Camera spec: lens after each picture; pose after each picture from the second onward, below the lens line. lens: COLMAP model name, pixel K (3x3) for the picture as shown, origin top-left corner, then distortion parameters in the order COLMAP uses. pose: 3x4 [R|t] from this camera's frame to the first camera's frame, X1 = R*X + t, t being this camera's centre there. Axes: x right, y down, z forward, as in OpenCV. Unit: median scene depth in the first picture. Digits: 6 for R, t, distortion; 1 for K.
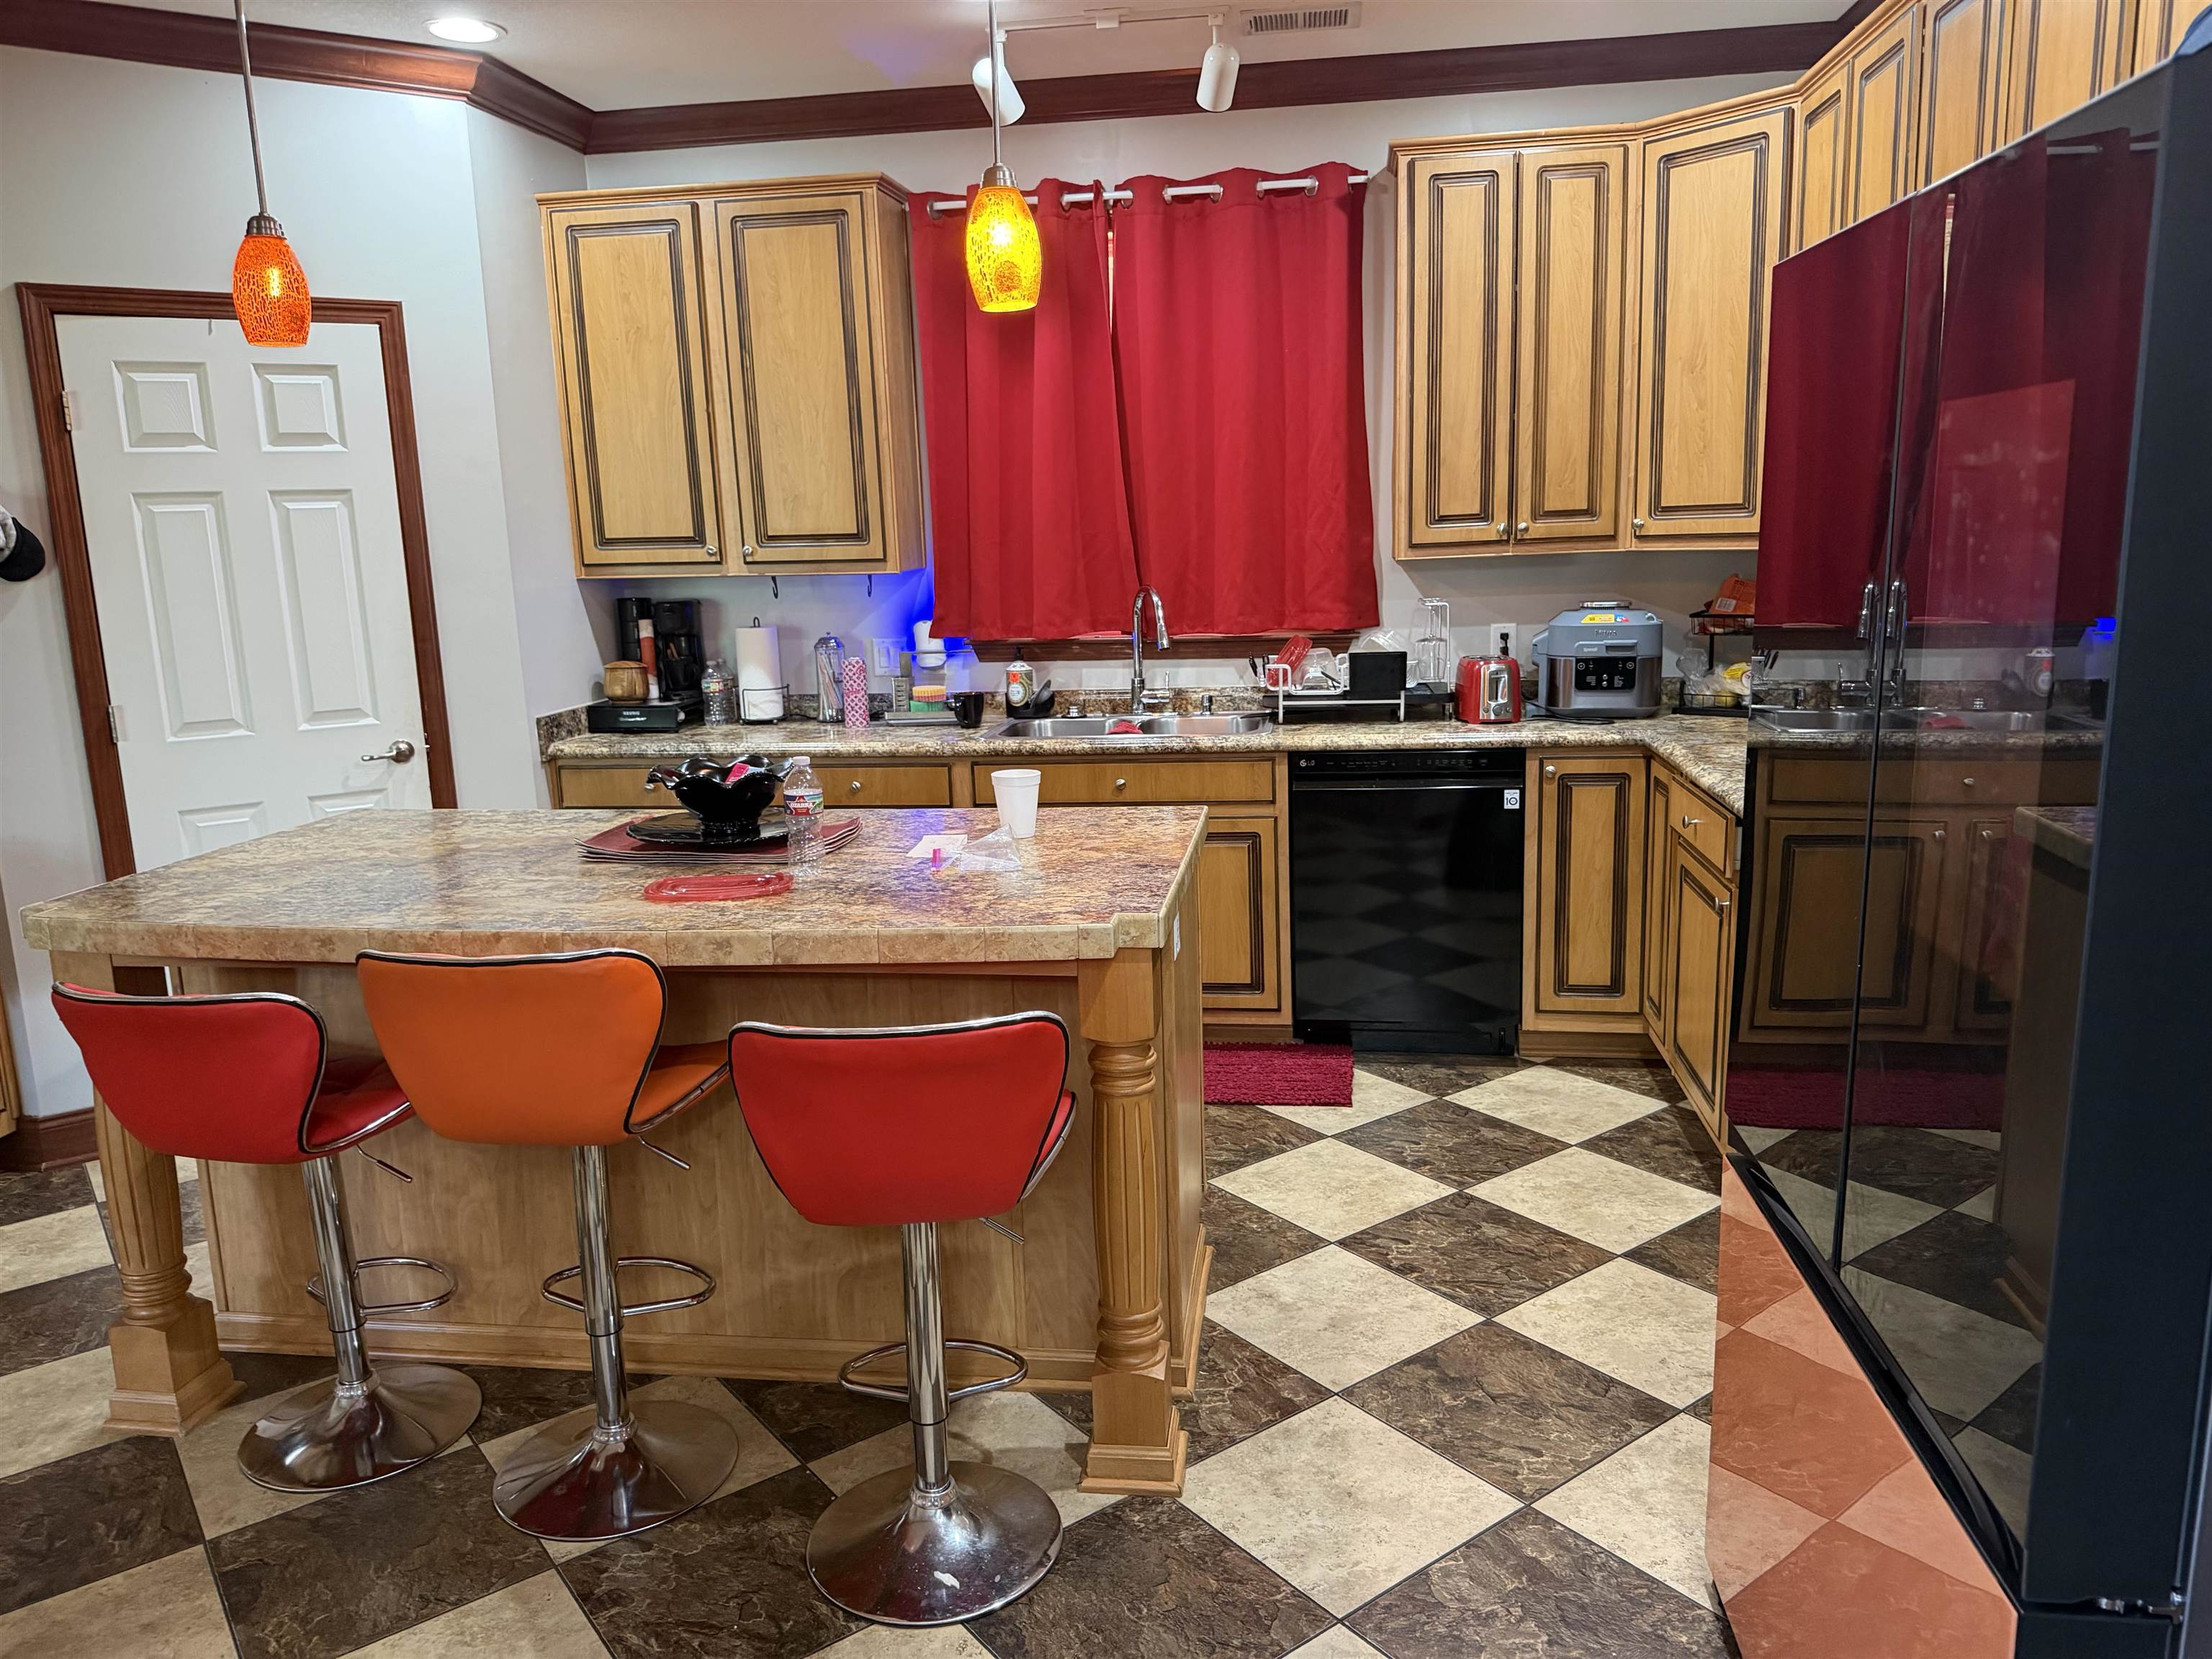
lens RADIAL K [[1563.7, 0, 1106.2], [0, 1563.7, 794.1], [0, 0, 1]] dist [-0.001271, -0.001718]
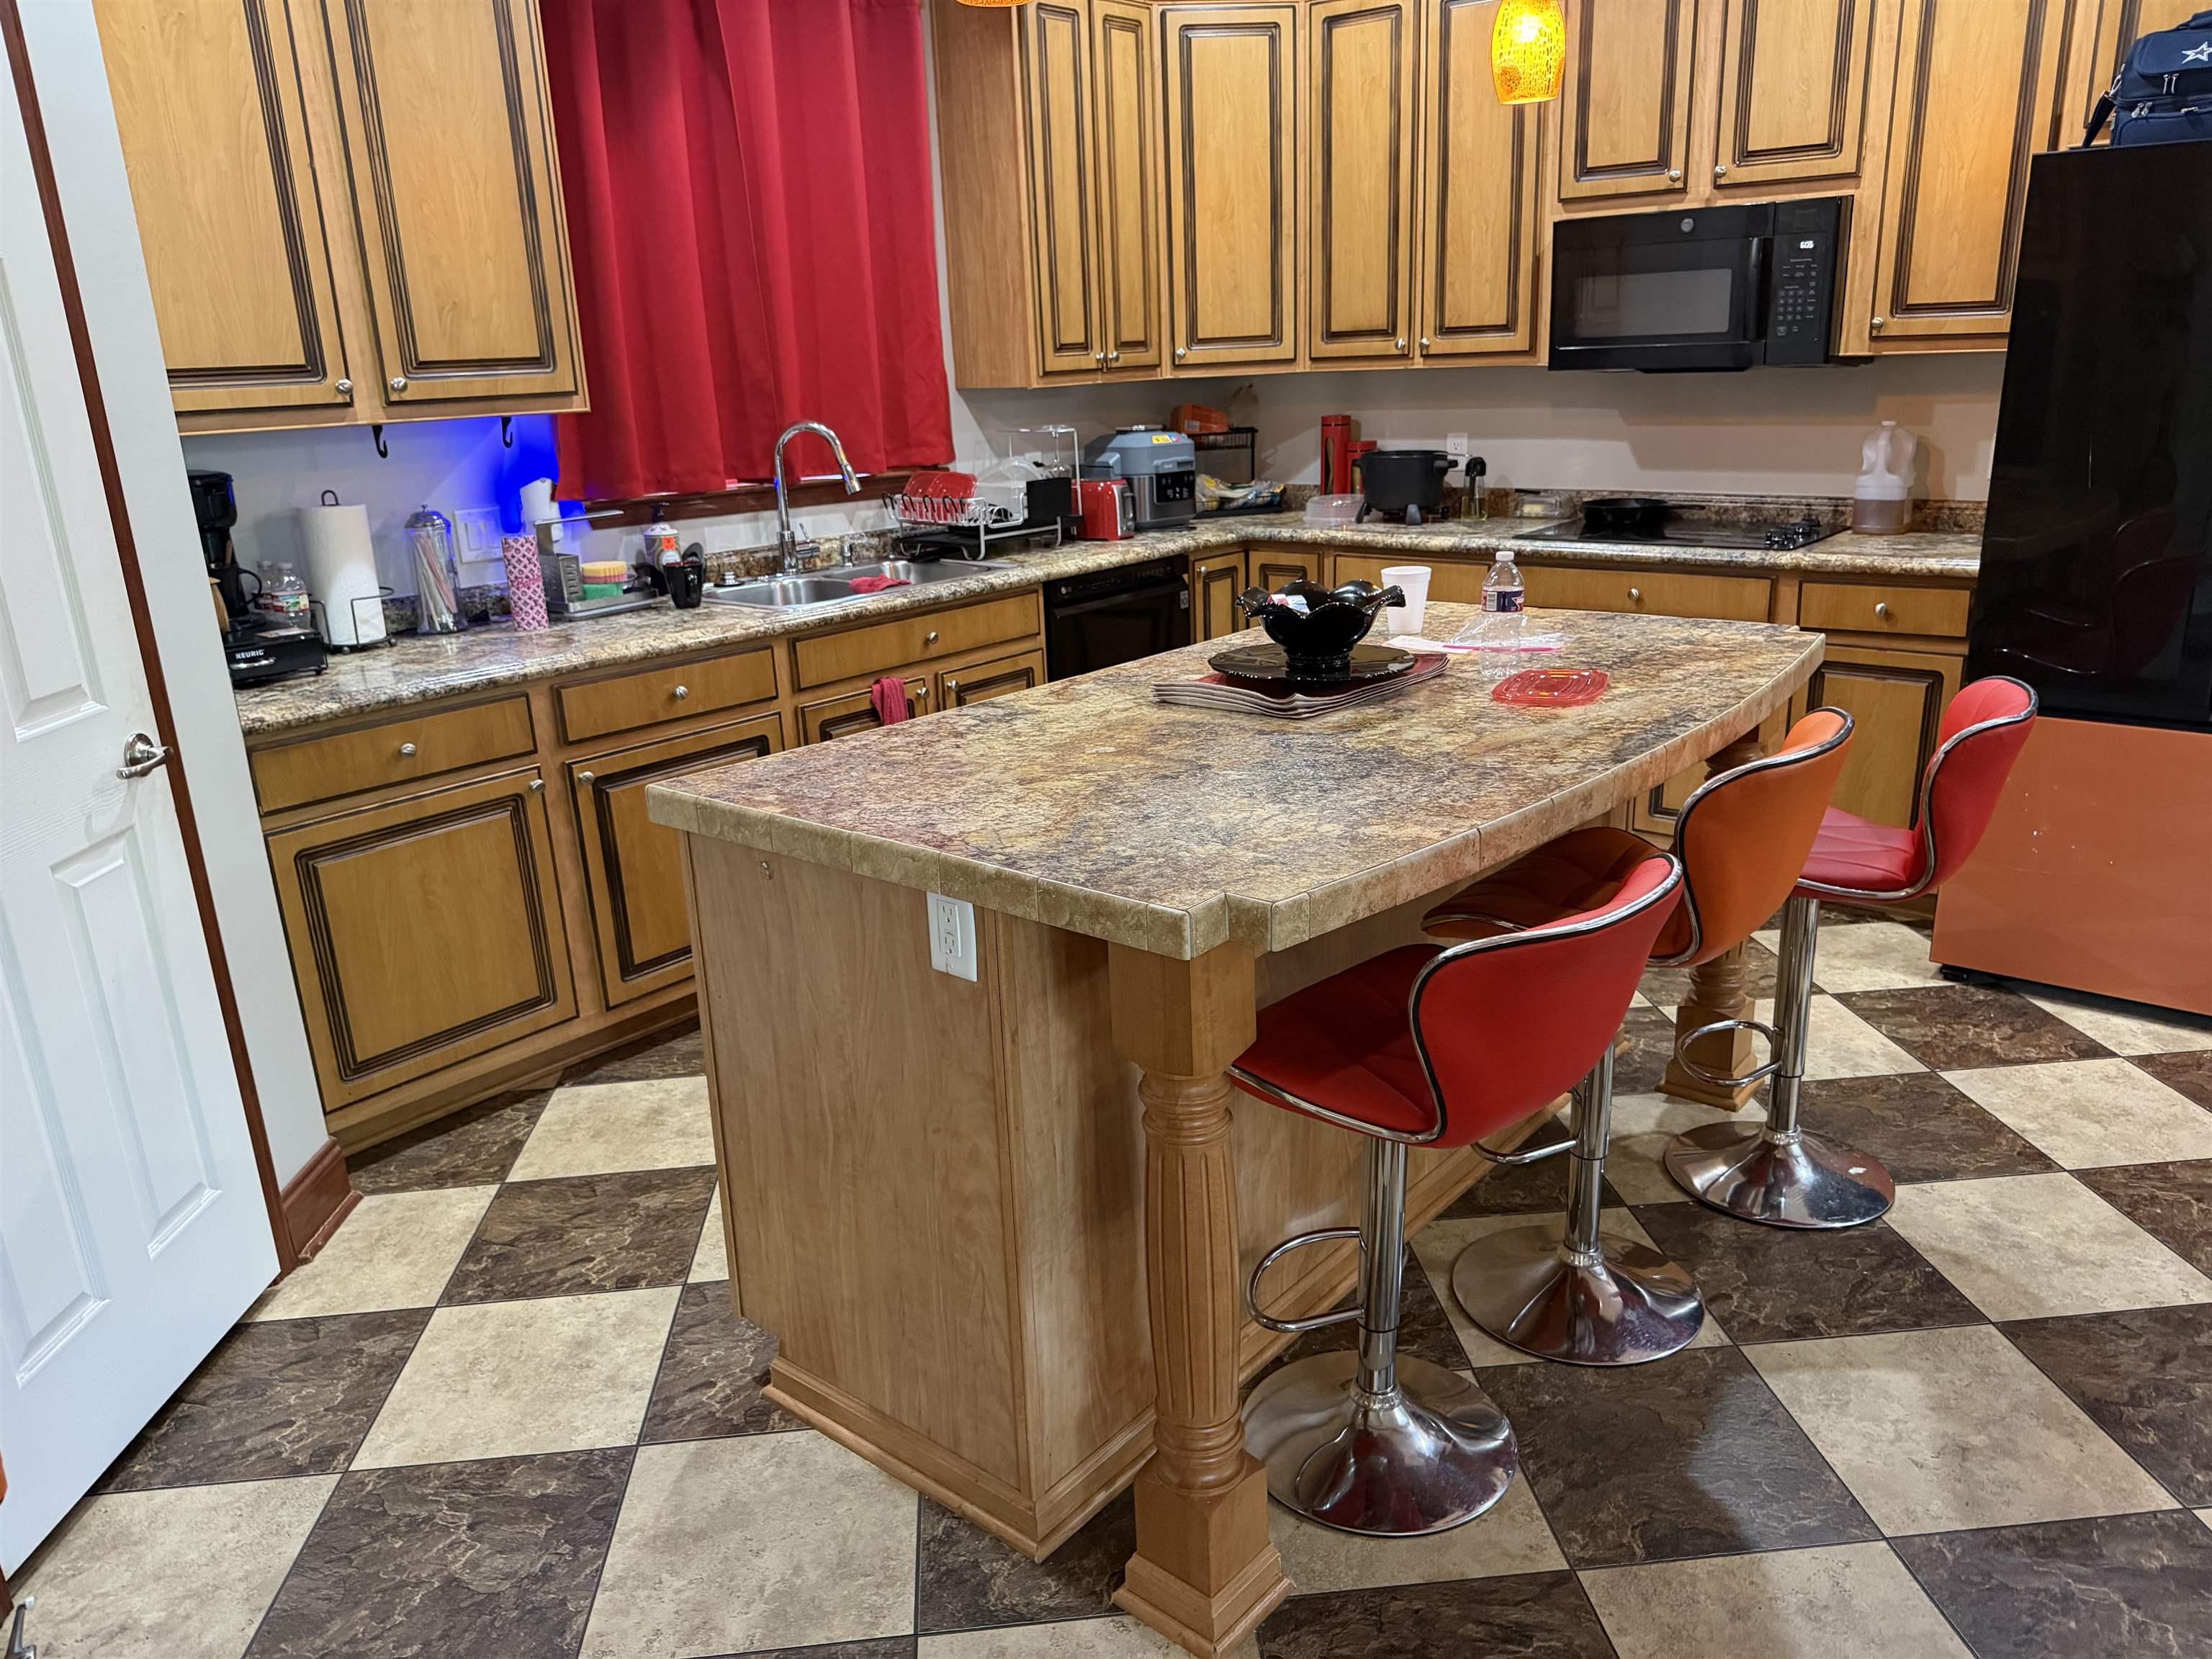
lens RADIAL K [[1547.6, 0, 1106.0], [0, 1547.6, 829.5], [0, 0, 1]] dist [0.051292, -0.113797]
pose [[0.525359, -0.237506, 0.817061, -0.712124], [0.157737, 0.970794, 0.180771, -0.045752], [-0.836132, 0.033911, 0.547479, 0.415401]]
